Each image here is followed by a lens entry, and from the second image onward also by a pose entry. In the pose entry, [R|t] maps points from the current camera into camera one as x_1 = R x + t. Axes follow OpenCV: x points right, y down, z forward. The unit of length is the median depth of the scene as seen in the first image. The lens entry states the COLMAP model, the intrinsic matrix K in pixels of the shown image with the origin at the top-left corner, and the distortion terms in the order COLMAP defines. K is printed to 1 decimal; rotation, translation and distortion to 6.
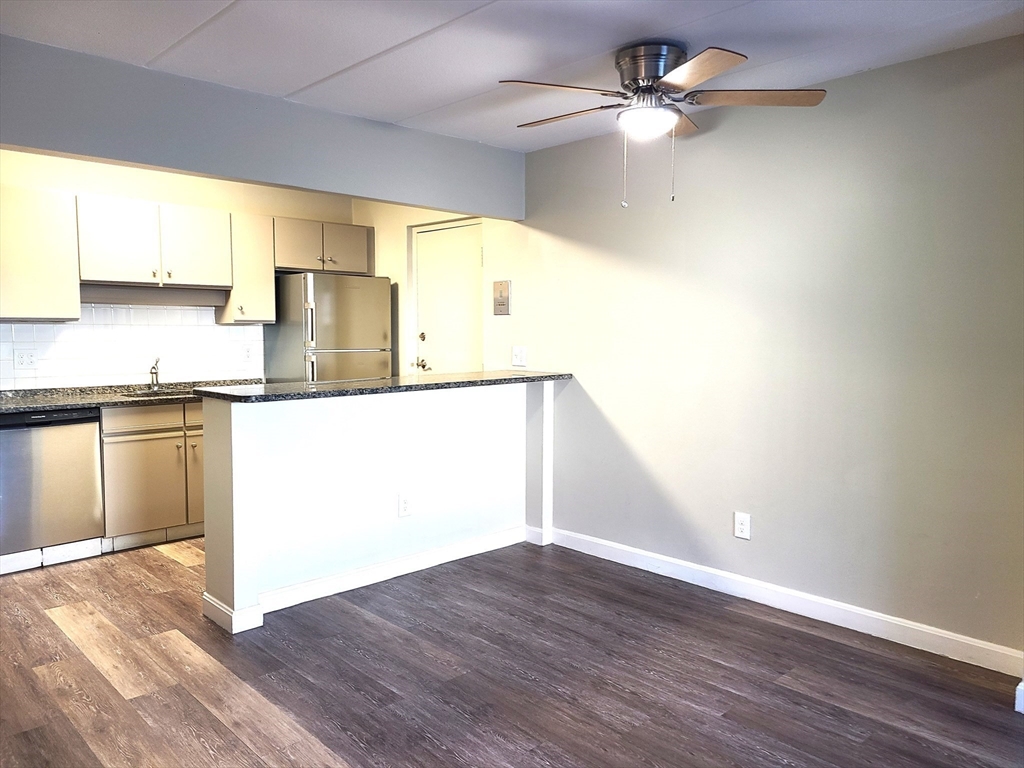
lens RADIAL K [[756.5, 0, 512.0], [0, 756.5, 384.0], [0, 0, 1]] dist [0.056081, -0.043869]
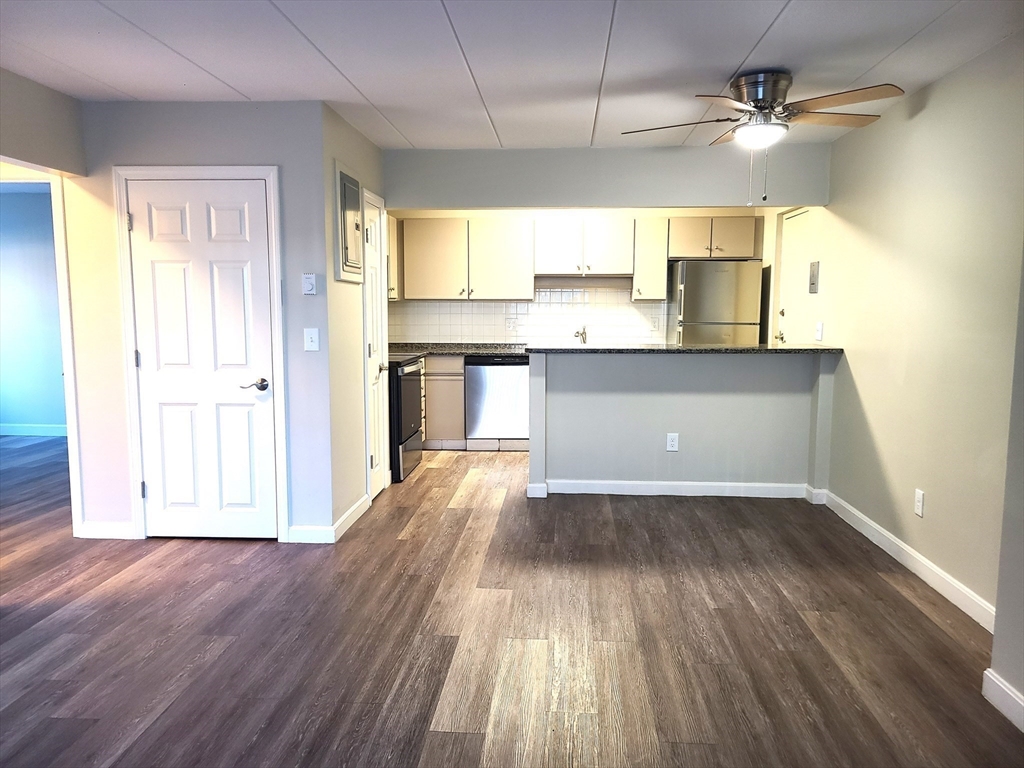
lens RADIAL K [[756.5, 0, 512.0], [0, 756.5, 384.0], [0, 0, 1]] dist [0.056081, -0.043869]
pose [[0.674320, 0.080076, -0.734084, 0.673237], [-0.055655, 0.996787, 0.057608, 0.000401], [0.736339, 0.002010, 0.676610, -0.087060]]
